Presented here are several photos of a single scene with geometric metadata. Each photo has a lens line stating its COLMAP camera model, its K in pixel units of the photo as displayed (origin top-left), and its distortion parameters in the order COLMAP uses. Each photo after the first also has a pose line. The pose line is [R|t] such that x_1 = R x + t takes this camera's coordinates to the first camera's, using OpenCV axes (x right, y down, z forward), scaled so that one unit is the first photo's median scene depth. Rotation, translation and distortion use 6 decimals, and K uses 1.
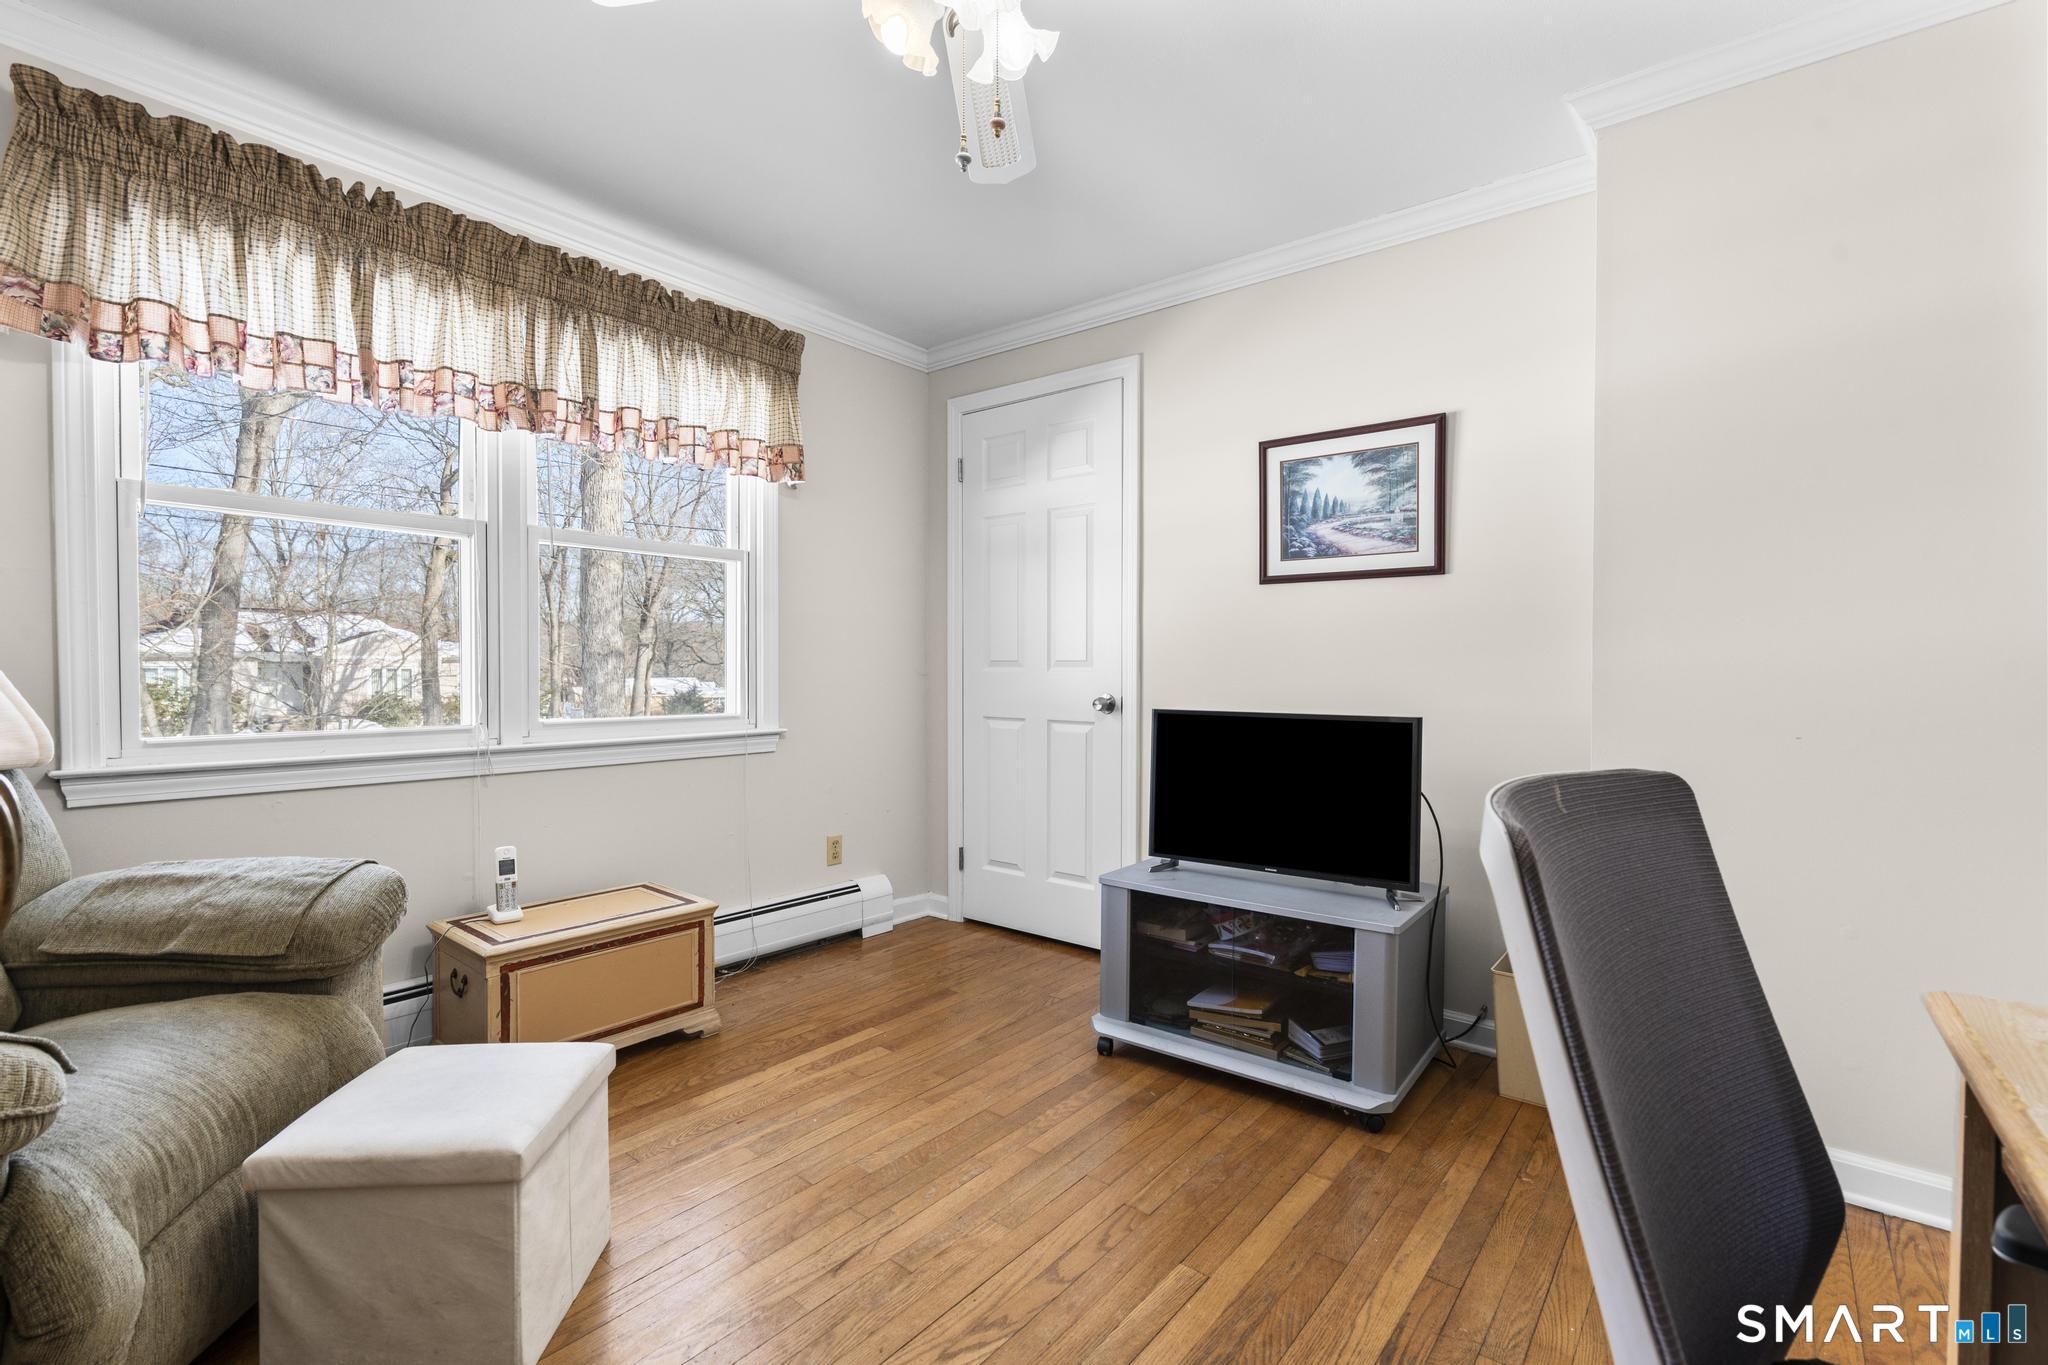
lens RADIAL K [[918.3, 0, 1026.9], [0, 918.3, 682.8], [0, 0, 1]] dist [-0.010140, 0.003318]
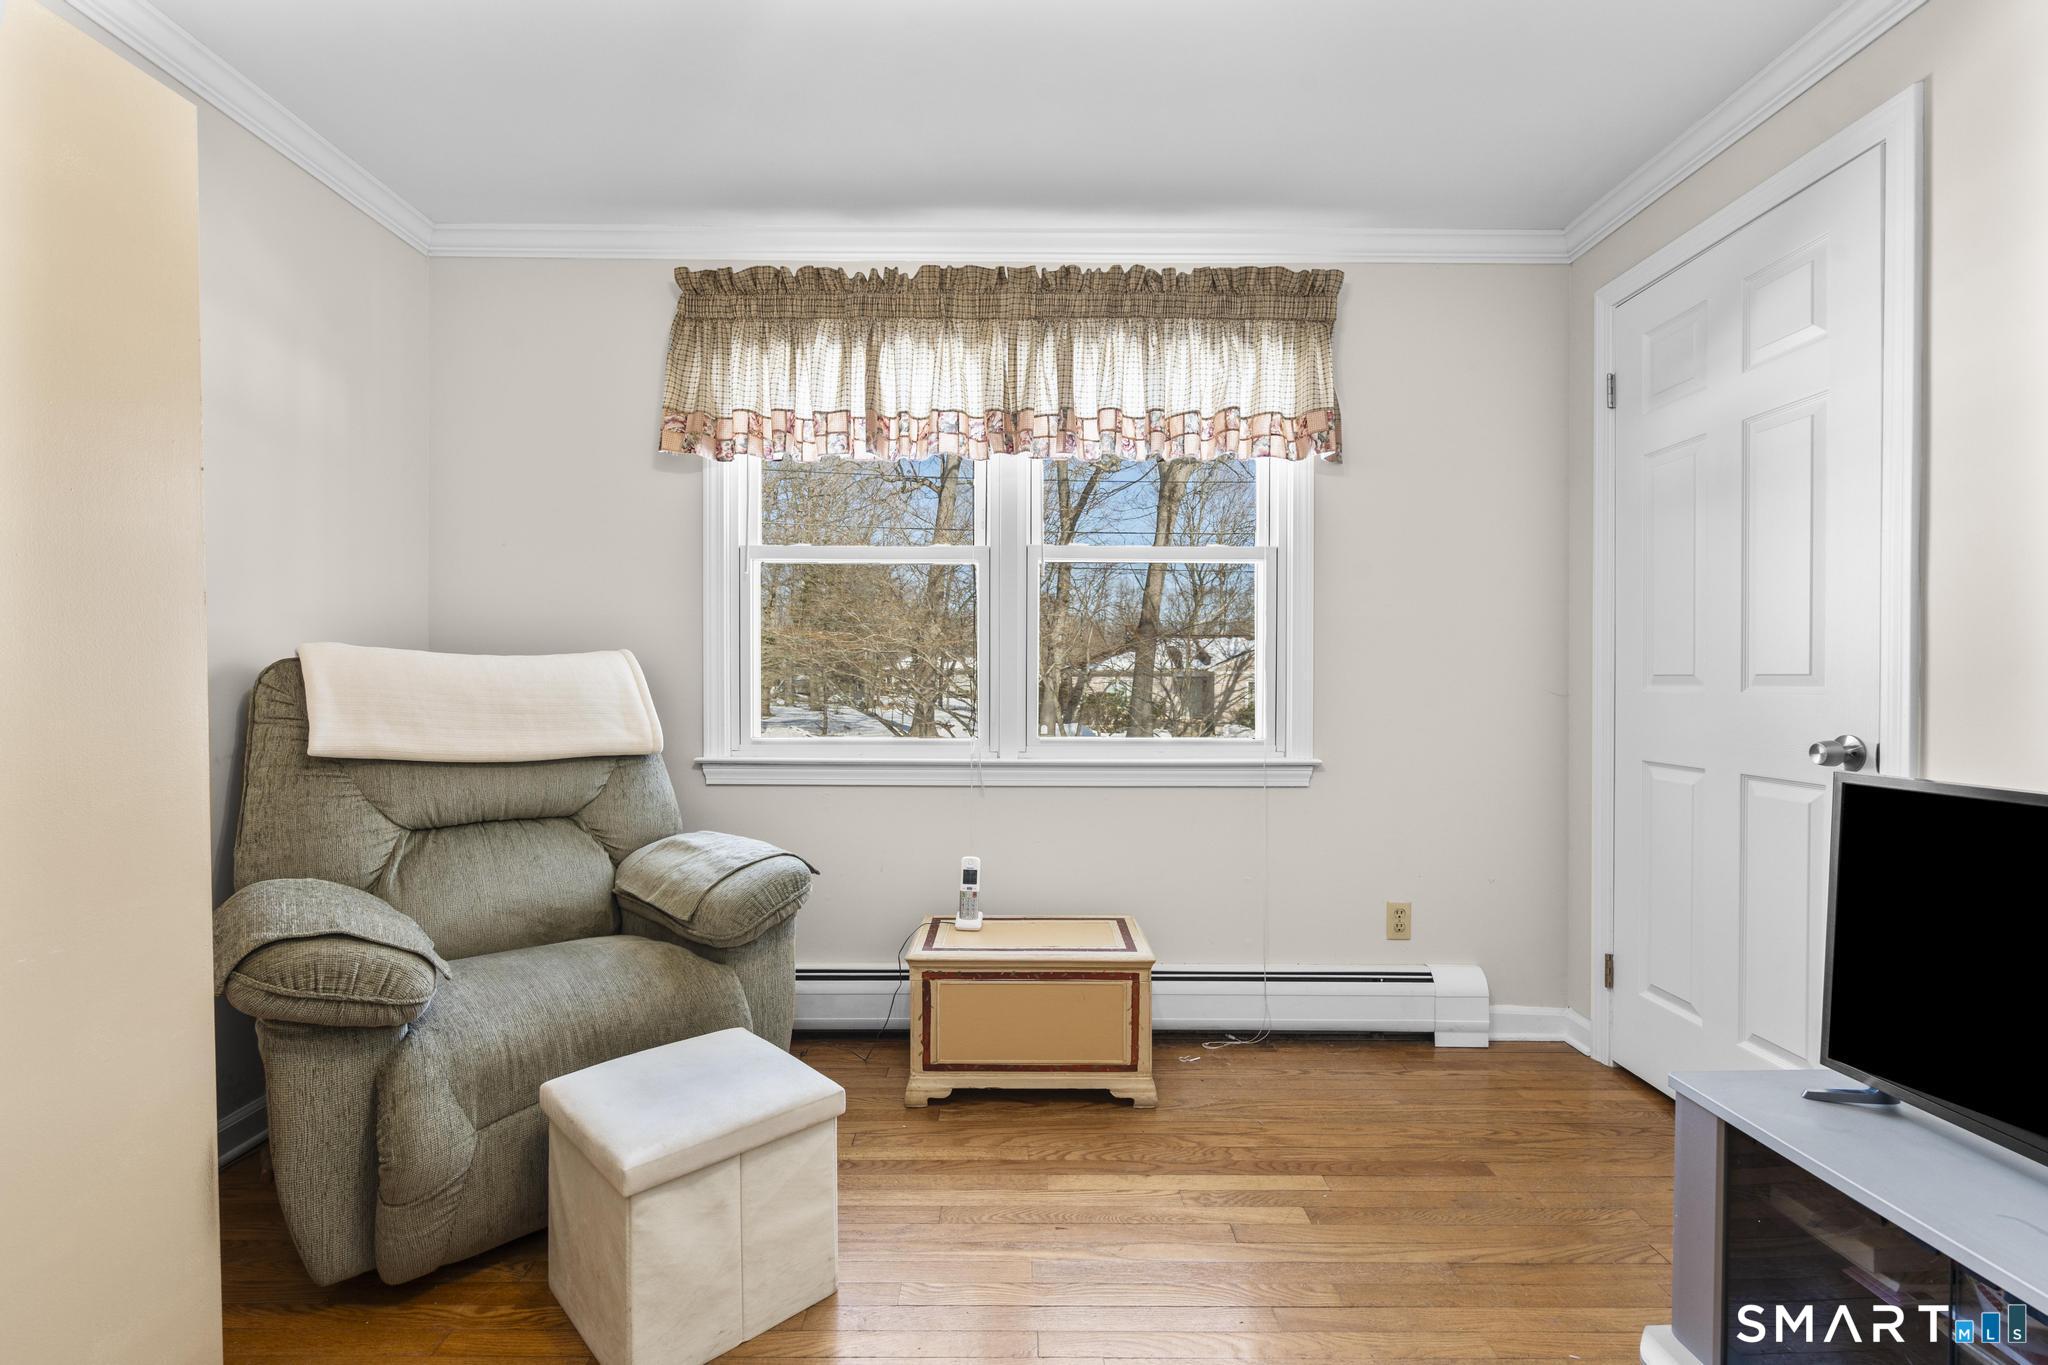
lens RADIAL K [[918.3, 0, 1018.9], [0, 918.3, 684.5], [0, 0, 1]] dist [-0.010140, 0.003318]
pose [[0.626601, 0.003765, -0.779331, 0.254868], [-0.013471, 0.999891, -0.006000, -0.010371], [0.779224, 0.014258, 0.626583, 0.354269]]
